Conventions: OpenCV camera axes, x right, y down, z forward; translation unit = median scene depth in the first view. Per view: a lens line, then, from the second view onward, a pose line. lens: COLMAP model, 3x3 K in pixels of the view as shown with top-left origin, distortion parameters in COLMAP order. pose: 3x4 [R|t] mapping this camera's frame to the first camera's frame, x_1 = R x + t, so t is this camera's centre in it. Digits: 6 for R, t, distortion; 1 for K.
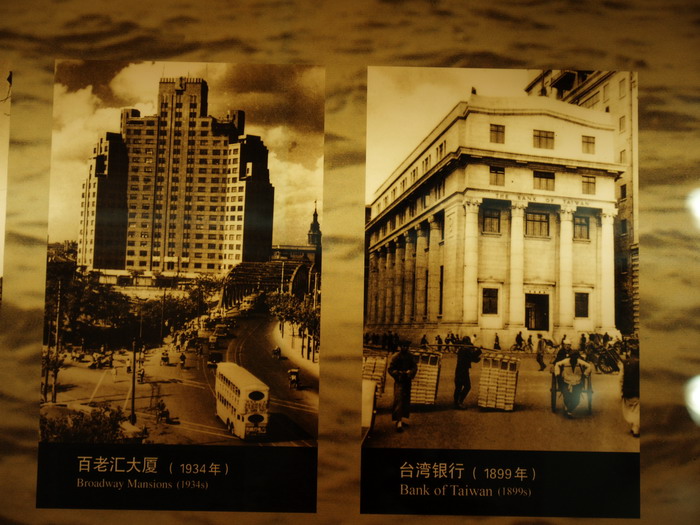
lens RADIAL K [[658.7, 0, 319.2], [0, 658.7, 289.0], [0, 0, 1]] dist [0.005347, 0.000000]
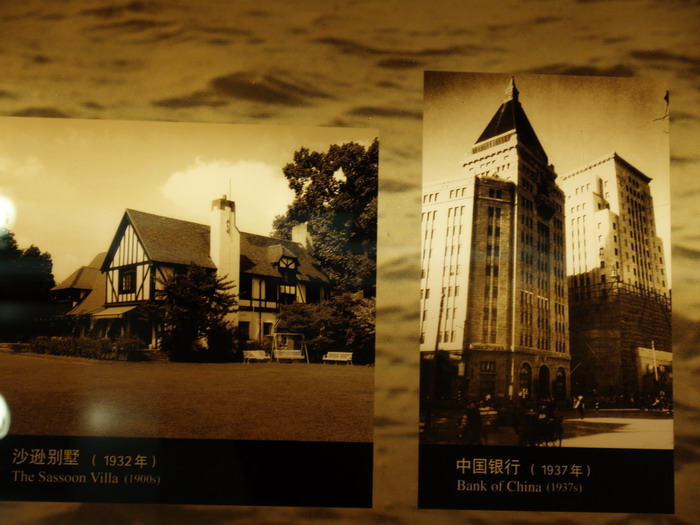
lens RADIAL K [[658.7, 0, 347.0], [0, 658.7, 269.9], [0, 0, 1]] dist [0.005347, 0.000000]
pose [[0.999759, 0.010346, 0.019376, -0.991677], [-0.009974, 0.999765, -0.019223, -0.023077], [-0.019570, 0.019025, 0.999627, -0.023058]]
